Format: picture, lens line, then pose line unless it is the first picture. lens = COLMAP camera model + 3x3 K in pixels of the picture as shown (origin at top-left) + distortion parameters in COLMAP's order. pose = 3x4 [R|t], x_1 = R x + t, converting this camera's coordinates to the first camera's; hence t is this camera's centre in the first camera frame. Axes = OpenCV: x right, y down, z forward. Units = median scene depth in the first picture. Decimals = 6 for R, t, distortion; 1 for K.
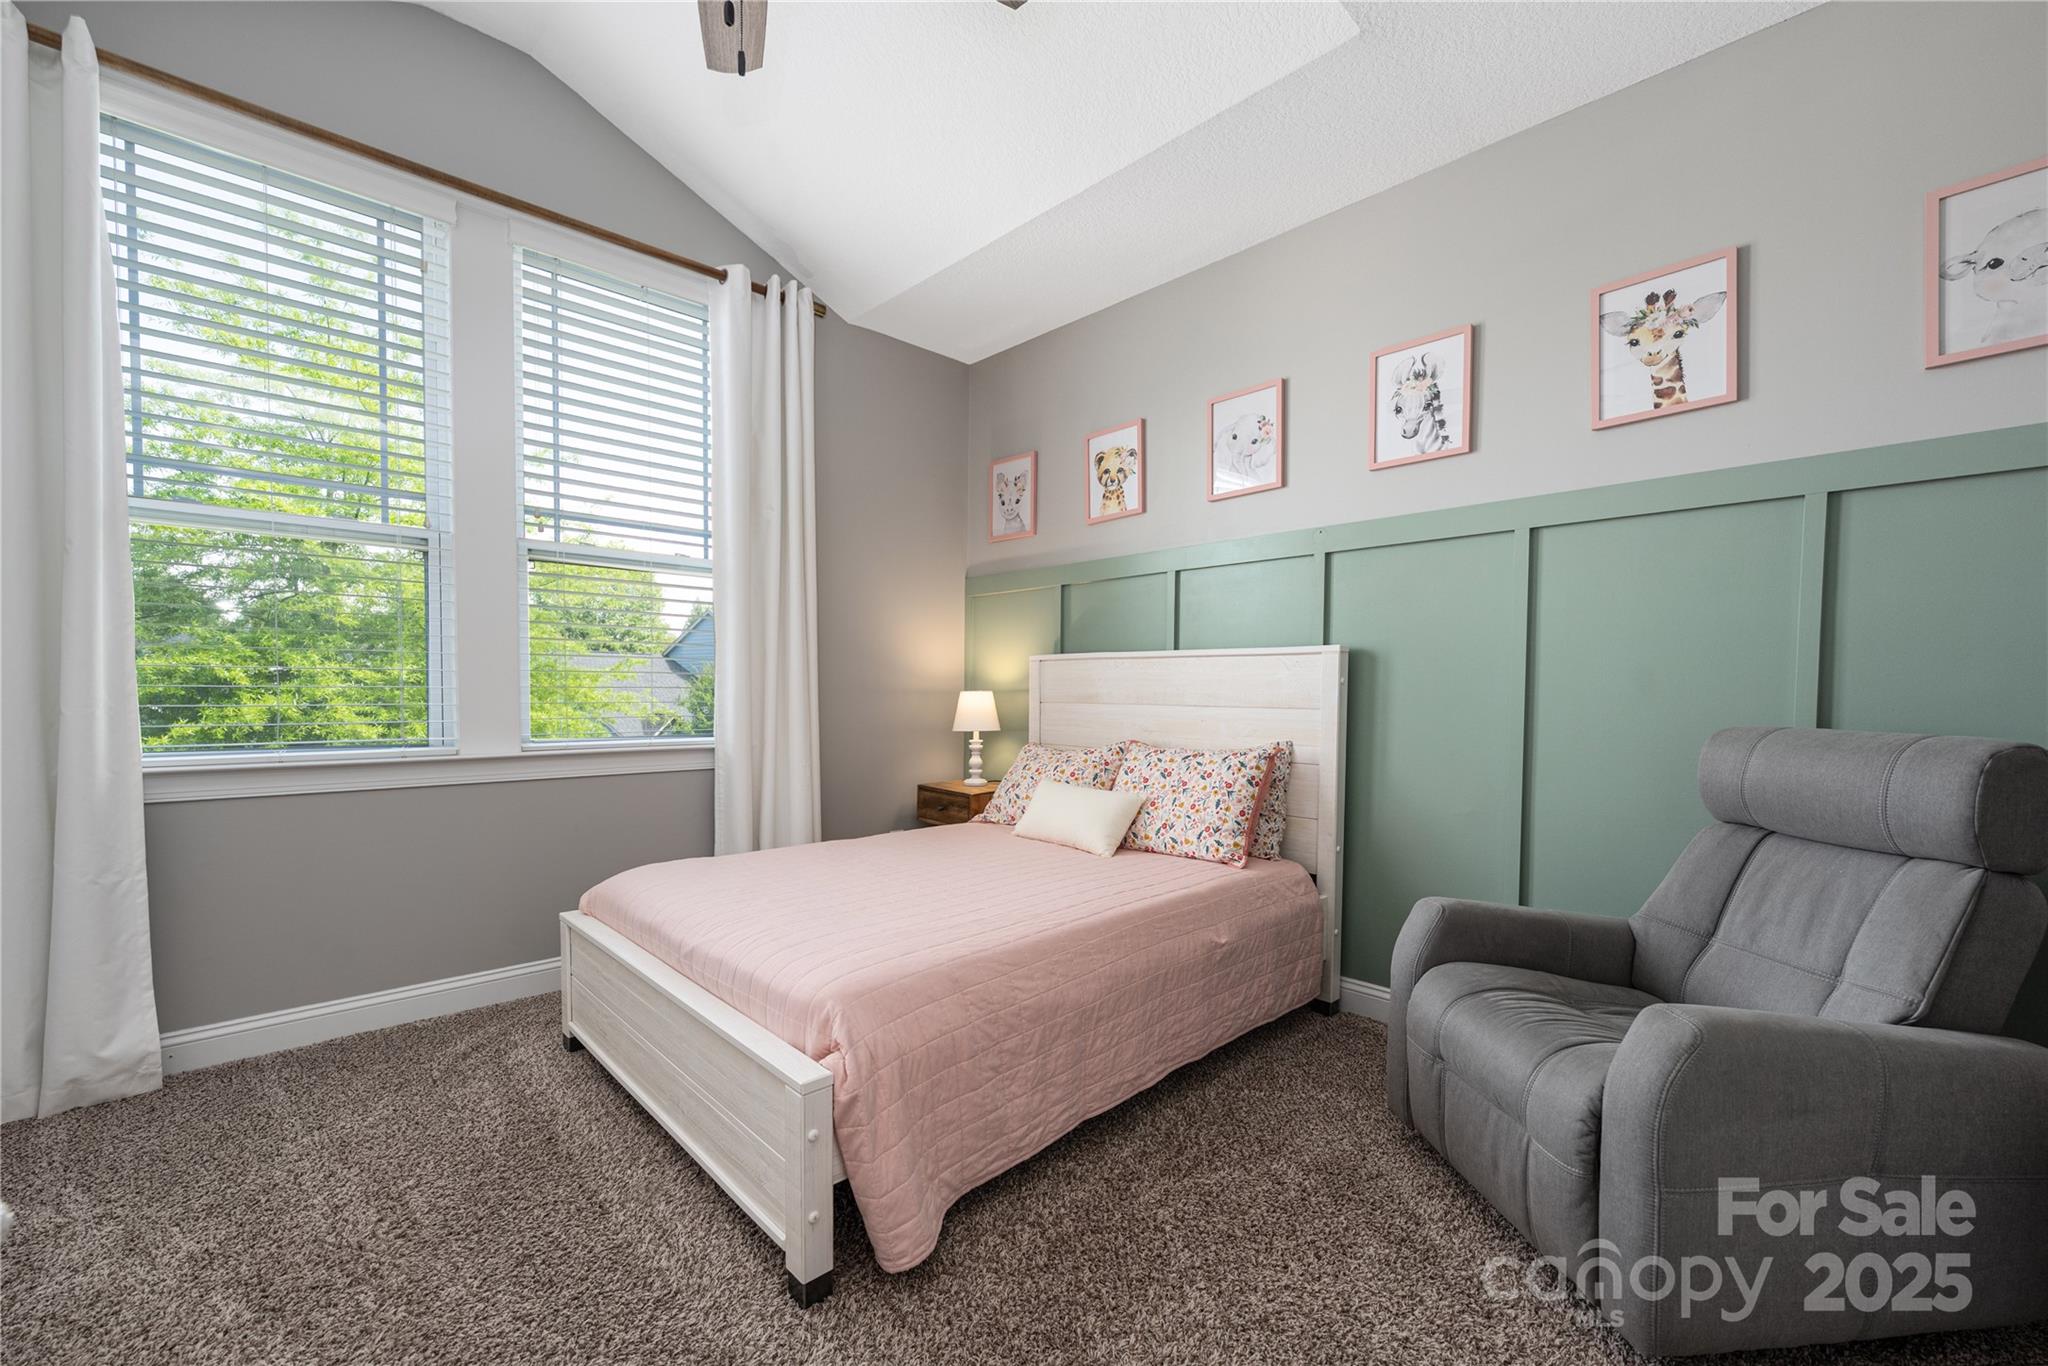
lens RADIAL K [[822.0, 0, 1021.5], [0, 822.0, 702.8], [0, 0, 1]] dist [-0.005731, 0.000153]
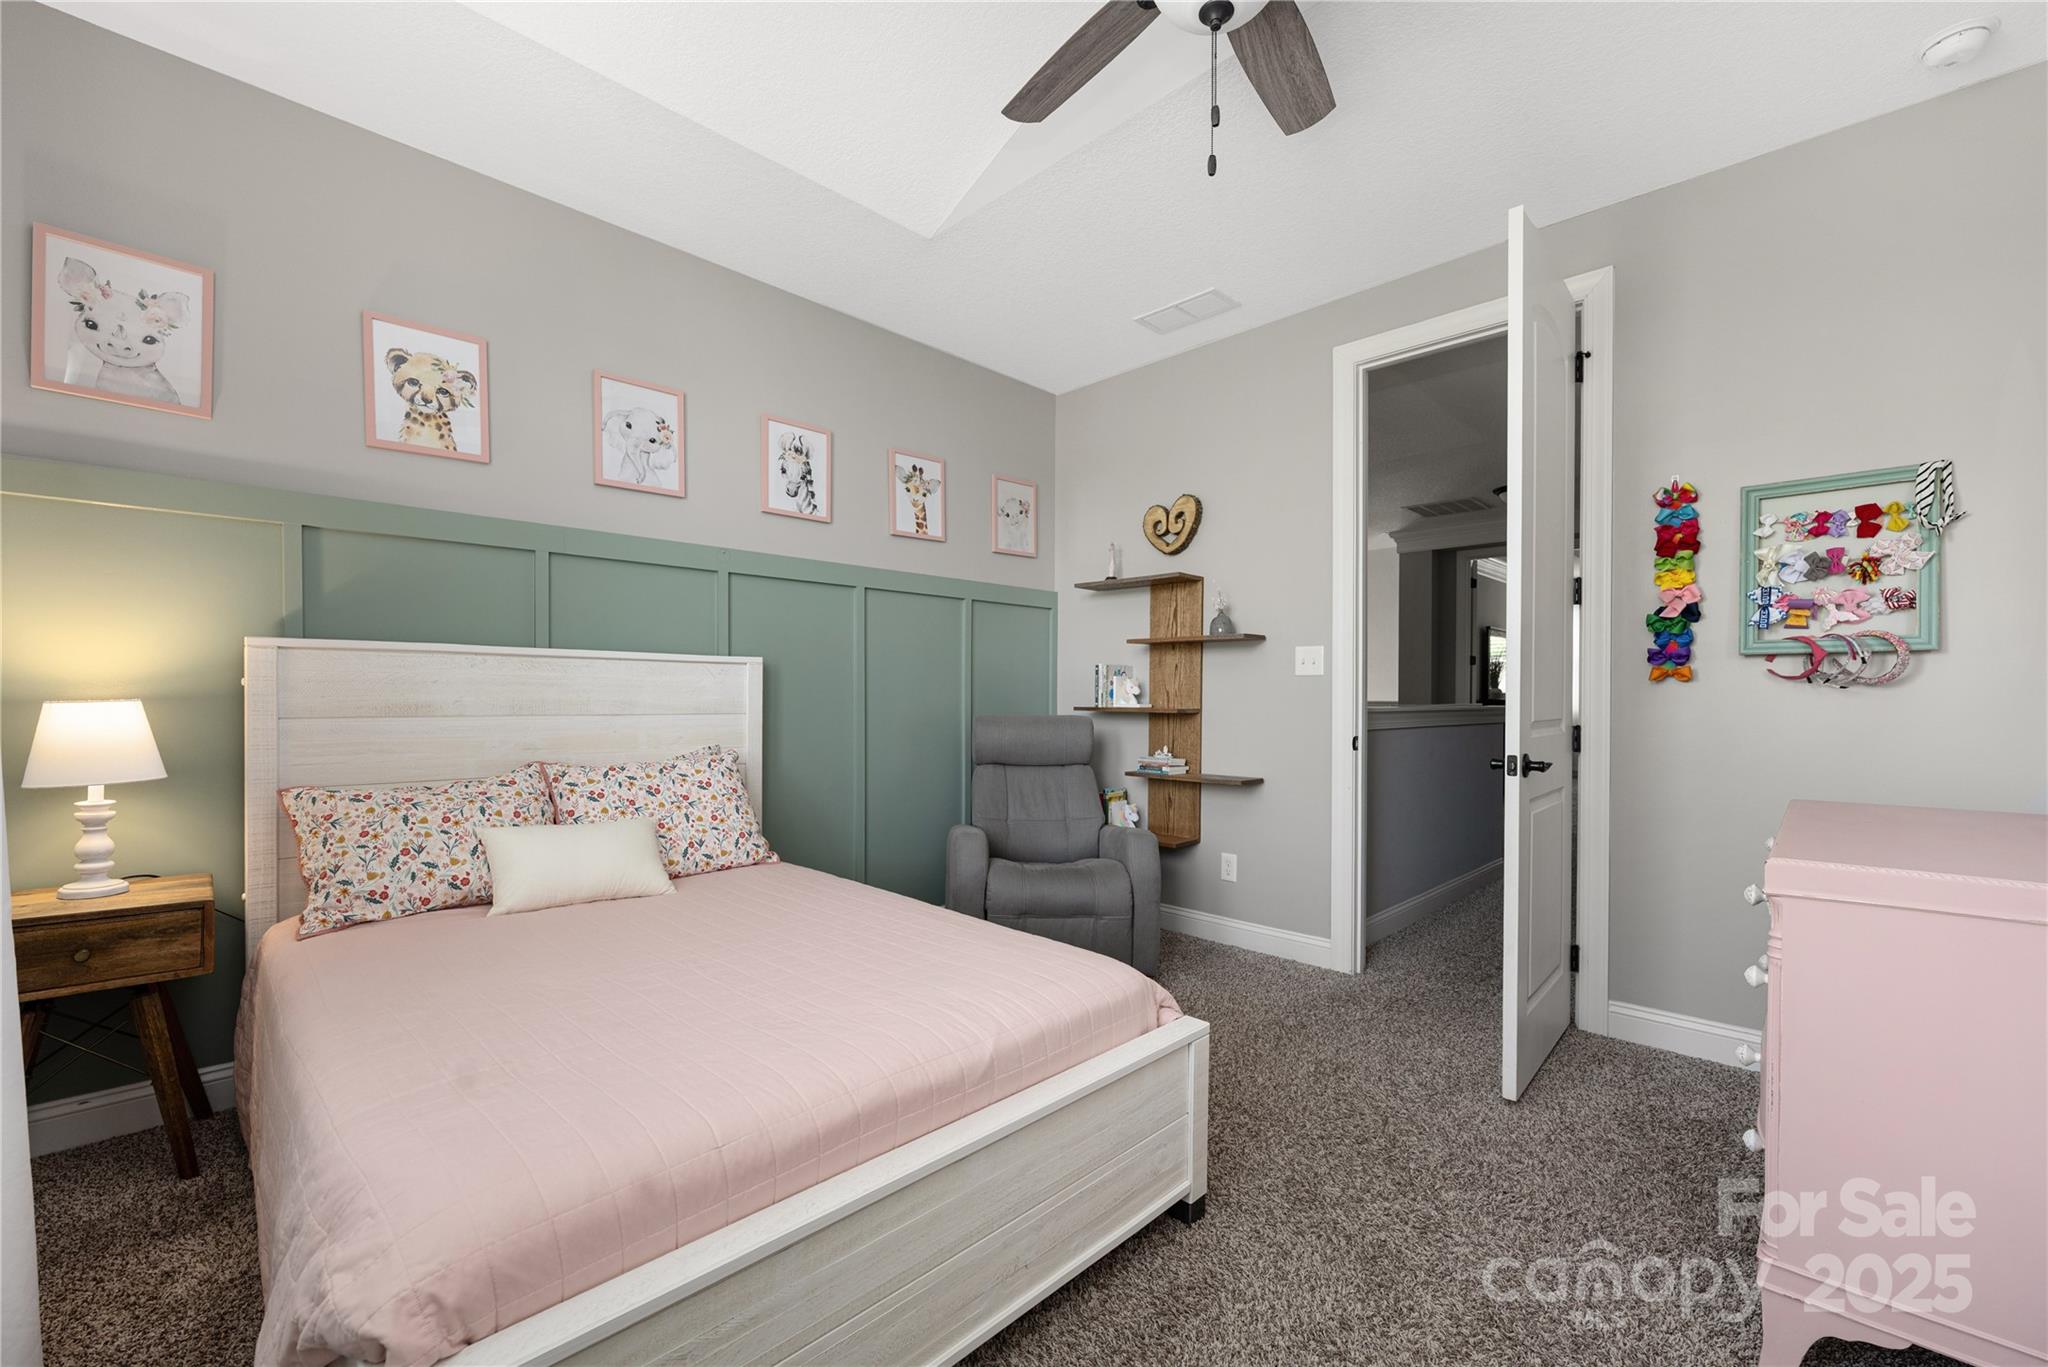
lens RADIAL K [[822.0, 0, 1026.4], [0, 822.0, 694.1], [0, 0, 1]] dist [-0.005731, 0.000153]
pose [[-0.009523, 0.011530, 0.999888, -0.766338], [0.024187, 0.999644, -0.011297, 0.001728], [-0.999662, 0.024077, -0.009798, 0.648842]]
